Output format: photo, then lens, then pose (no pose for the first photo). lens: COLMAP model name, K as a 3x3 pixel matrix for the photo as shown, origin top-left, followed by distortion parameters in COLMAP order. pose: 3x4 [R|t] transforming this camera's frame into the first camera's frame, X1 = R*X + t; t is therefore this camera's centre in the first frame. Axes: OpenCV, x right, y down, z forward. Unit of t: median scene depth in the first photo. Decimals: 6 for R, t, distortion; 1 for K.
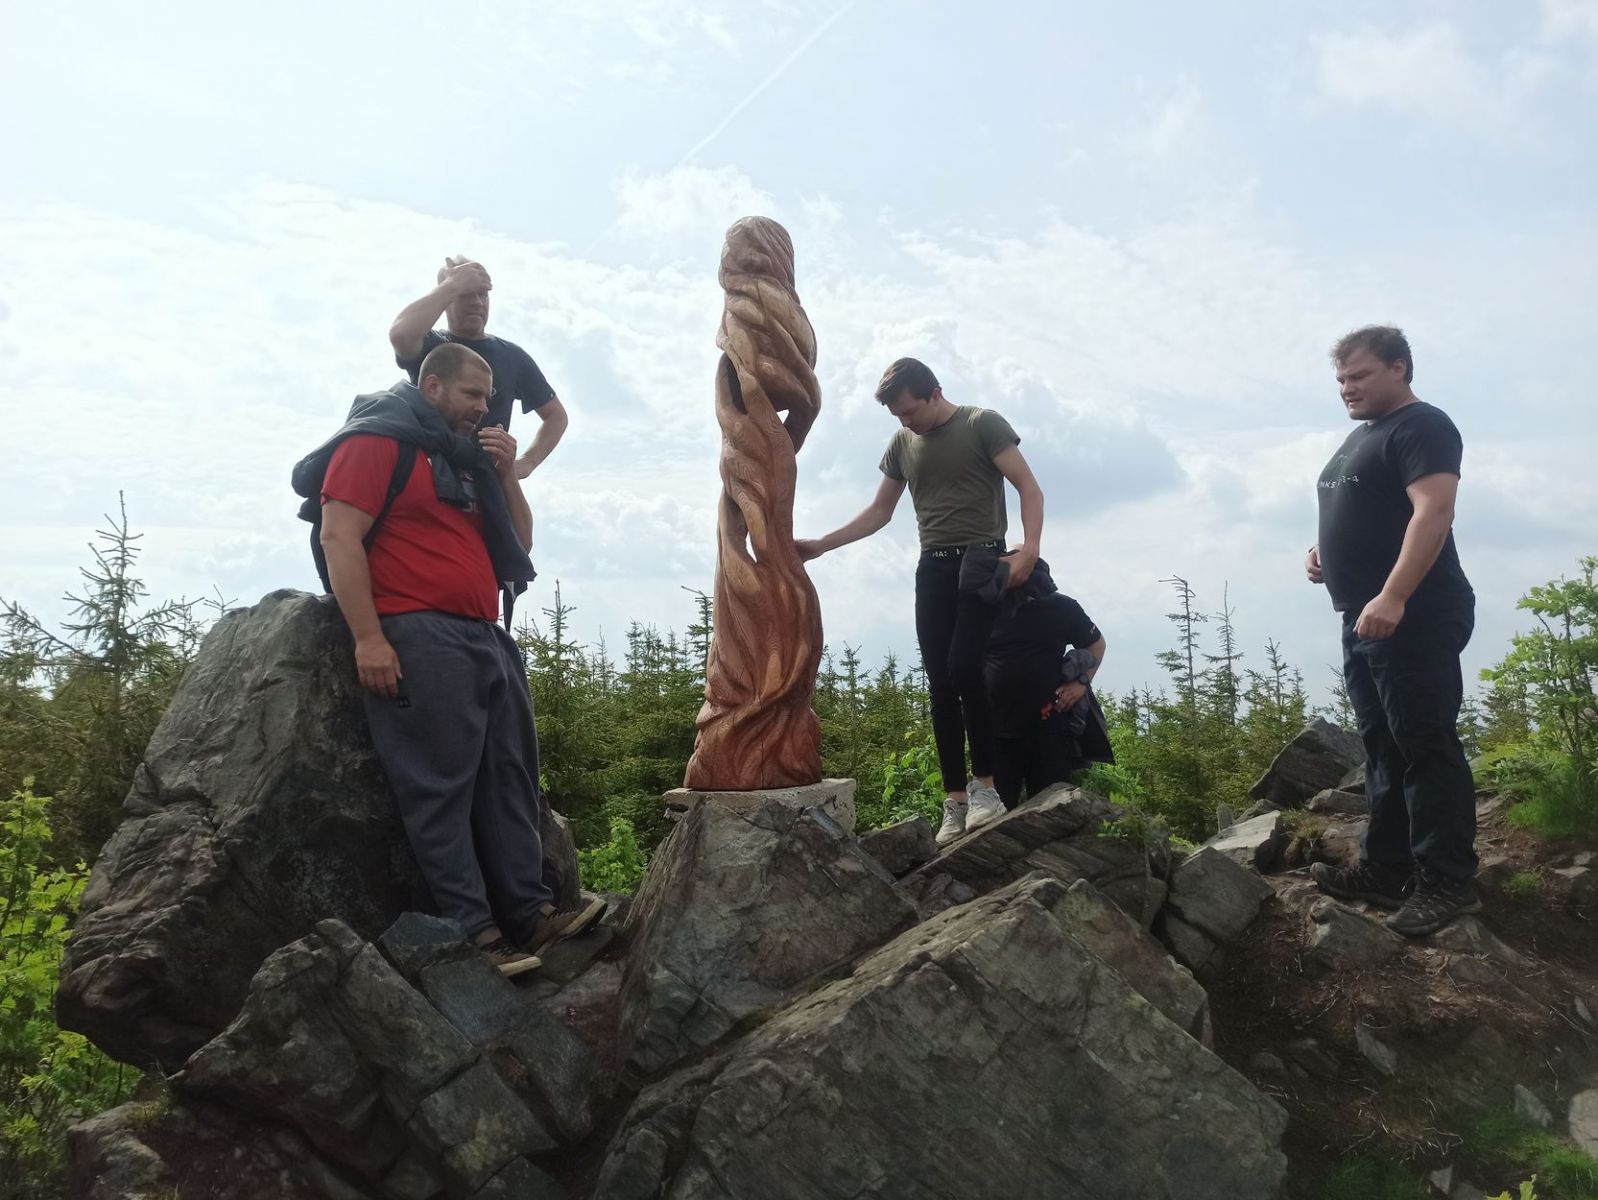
lens RADIAL K [[1148.5, 0, 837.1], [0, 1148.5, 600.7], [0, 0, 1]] dist [0.053376, -0.036608]
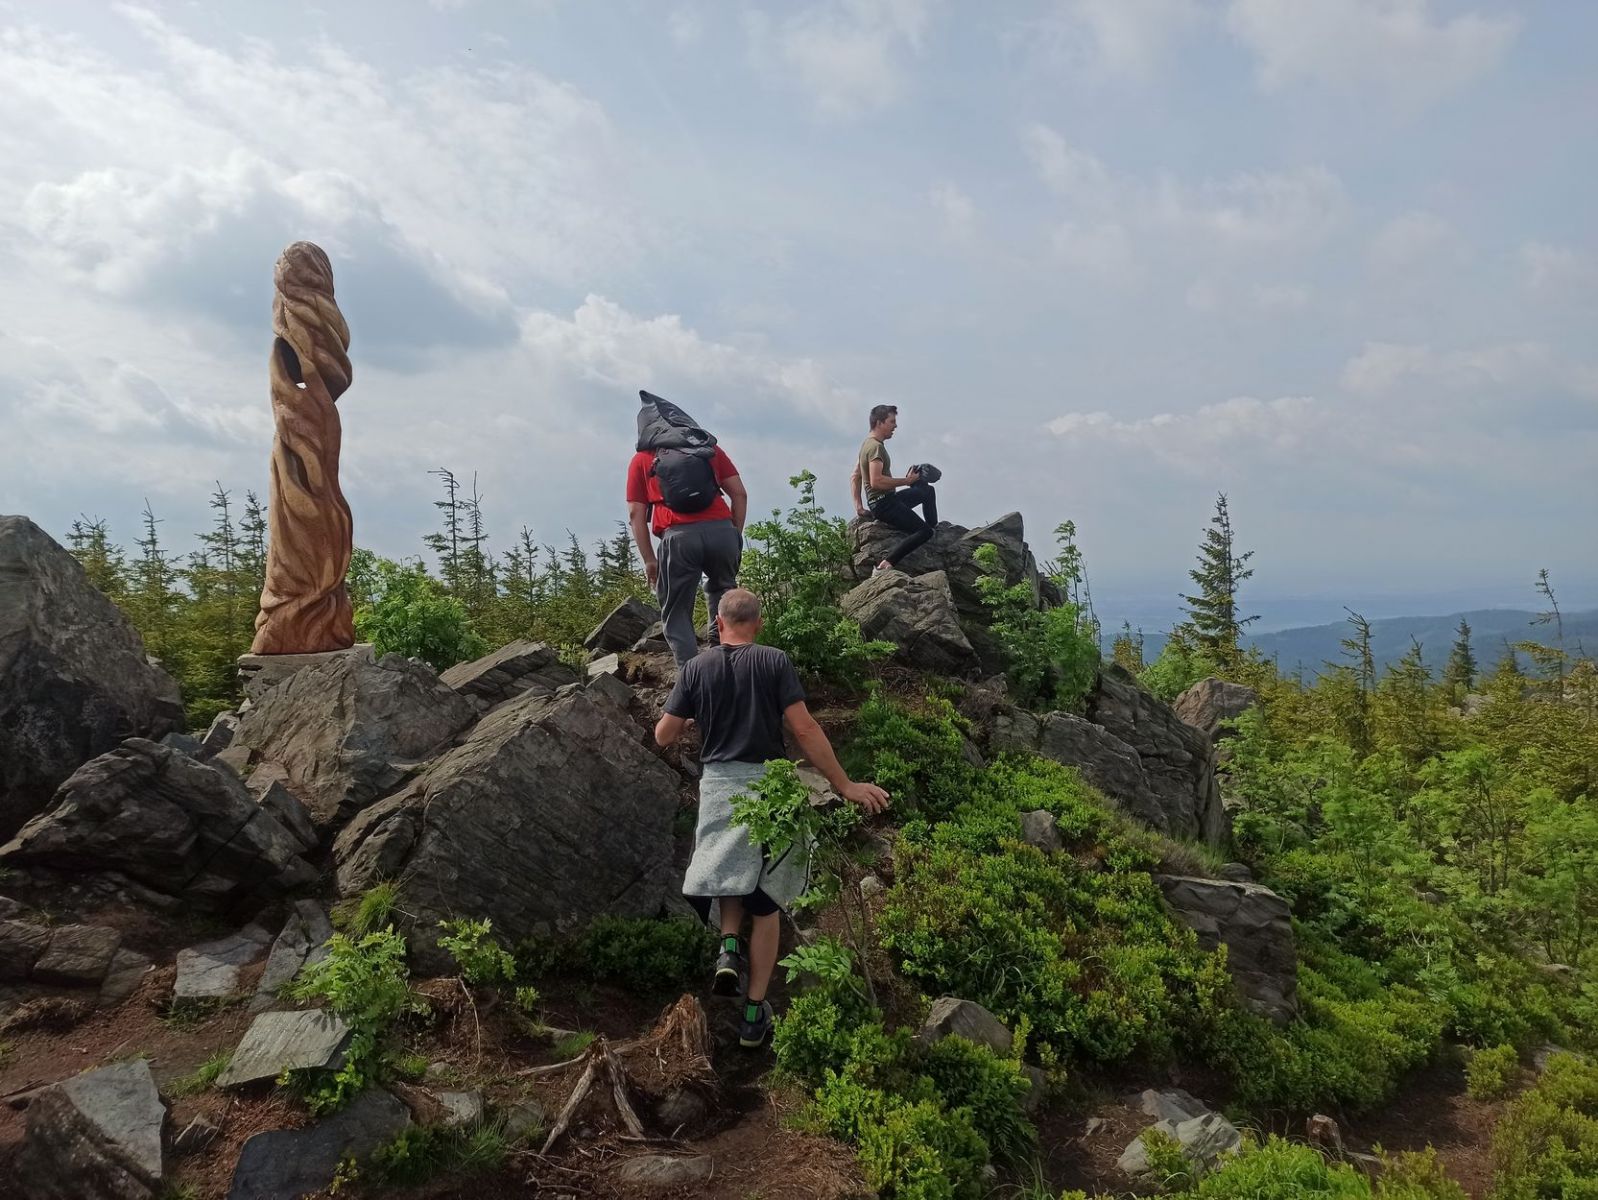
lens RADIAL K [[1148.5, 0, 798.5], [0, 1148.5, 600.7], [0, 0, 1]] dist [0.053376, -0.036608]
pose [[0.799082, -0.014173, 0.601055, -0.596368], [-0.053375, 0.994102, 0.094401, -0.093122], [-0.598848, -0.107516, 0.793613, -0.676354]]
